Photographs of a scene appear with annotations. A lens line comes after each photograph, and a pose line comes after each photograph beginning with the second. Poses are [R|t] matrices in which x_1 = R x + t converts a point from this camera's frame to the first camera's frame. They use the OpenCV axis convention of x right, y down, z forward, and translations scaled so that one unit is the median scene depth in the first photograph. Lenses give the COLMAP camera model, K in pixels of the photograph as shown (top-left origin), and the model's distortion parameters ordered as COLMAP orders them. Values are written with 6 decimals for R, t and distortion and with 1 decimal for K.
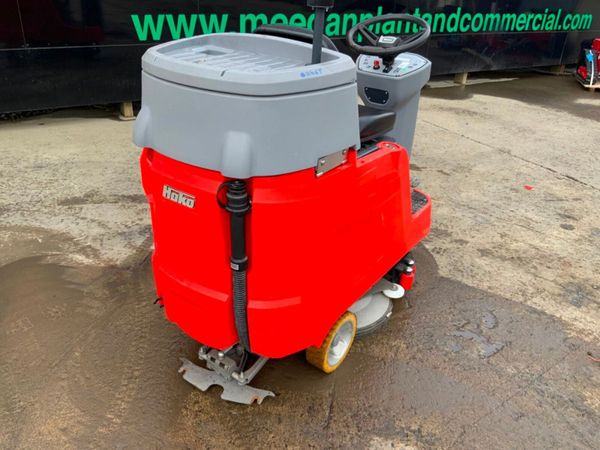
lens RADIAL K [[498.1, 0, 300.0], [0, 498.1, 225.0], [0, 0, 1]] dist [0.068499, -0.122967]
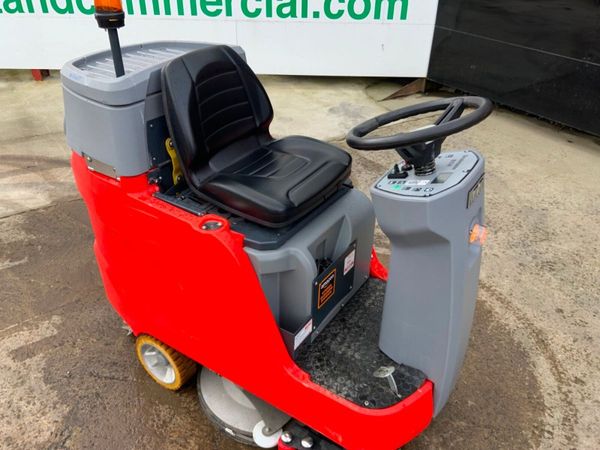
lens RADIAL K [[502.0, 0, 299.9], [0, 502.0, 223.3], [0, 0, 1]] dist [0.023452, -0.048985]
pose [[0.035948, 0.488527, -0.871808, 0.641542], [-0.482391, 0.772492, 0.412984, -0.408415], [0.875218, 0.405706, 0.263430, 0.679487]]
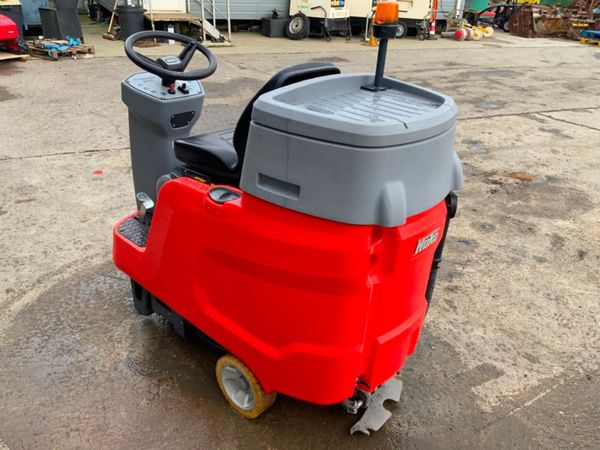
lens RADIAL K [[498.1, 0, 300.0], [0, 498.1, 225.0], [0, 0, 1]] dist [0.068499, -0.122967]
pose [[0.118901, -0.504724, 0.855053, -0.659044], [0.430141, 0.802342, 0.413795, -0.360140], [-0.894897, 0.318593, 0.312502, 0.524805]]
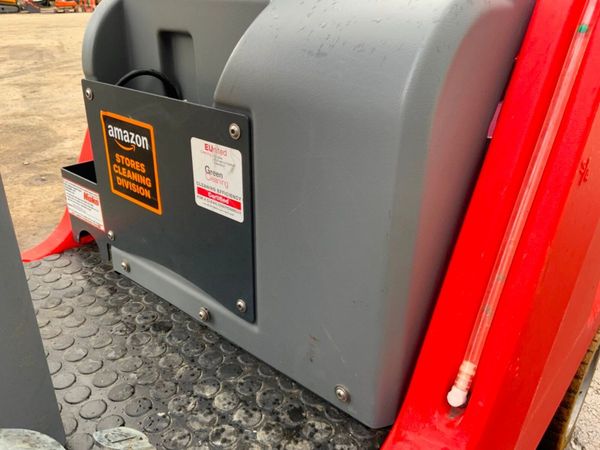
lens RADIAL K [[498.1, 0, 300.0], [0, 498.1, 225.0], [0, 0, 1]] dist [0.068499, -0.122967]
pose [[-0.993504, -0.099950, 0.054410, 0.037794], [-0.016811, 0.601772, 0.798491, -0.261311], [-0.112552, 0.792389, -0.599543, 1.060735]]
